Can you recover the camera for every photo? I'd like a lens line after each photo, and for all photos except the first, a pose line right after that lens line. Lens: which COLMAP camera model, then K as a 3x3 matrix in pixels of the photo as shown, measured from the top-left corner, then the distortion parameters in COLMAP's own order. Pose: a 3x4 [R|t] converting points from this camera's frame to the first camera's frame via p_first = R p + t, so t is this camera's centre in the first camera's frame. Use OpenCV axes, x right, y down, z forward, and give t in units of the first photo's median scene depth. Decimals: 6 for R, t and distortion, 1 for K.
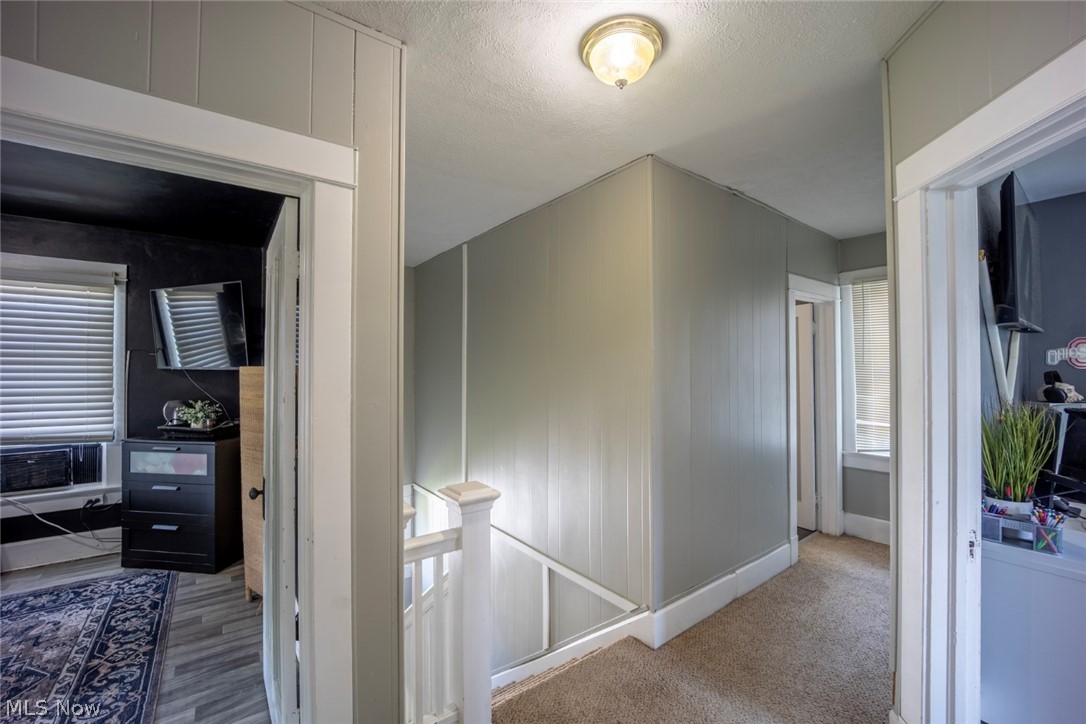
lens RADIAL K [[455.0, 0, 543.0], [0, 455.0, 362.0], [0, 0, 1]] dist [-0.014056, 0.000089]
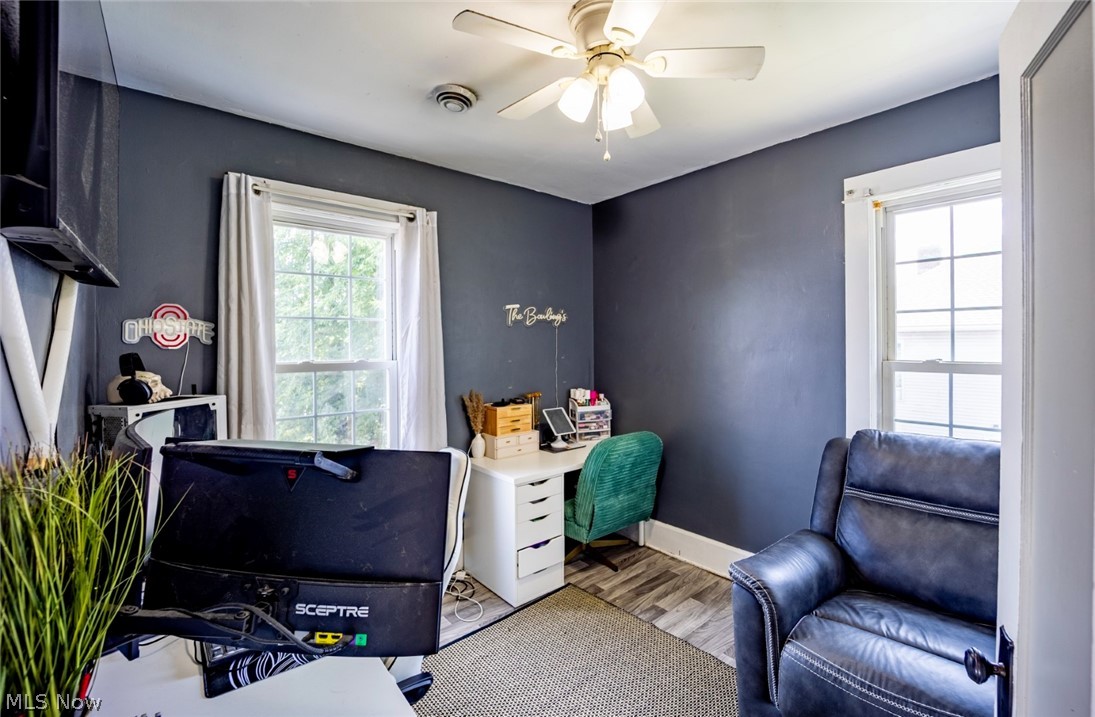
lens RADIAL K [[479.5, 0, 547.5], [0, 479.5, 334.1], [0, 0, 1]] dist [-0.016847, -0.000132]
pose [[-0.005633, 0.014359, 0.999881, 0.482080], [-0.003793, 0.999889, -0.014381, 0.000490], [-0.999977, -0.003874, -0.005578, 0.428669]]
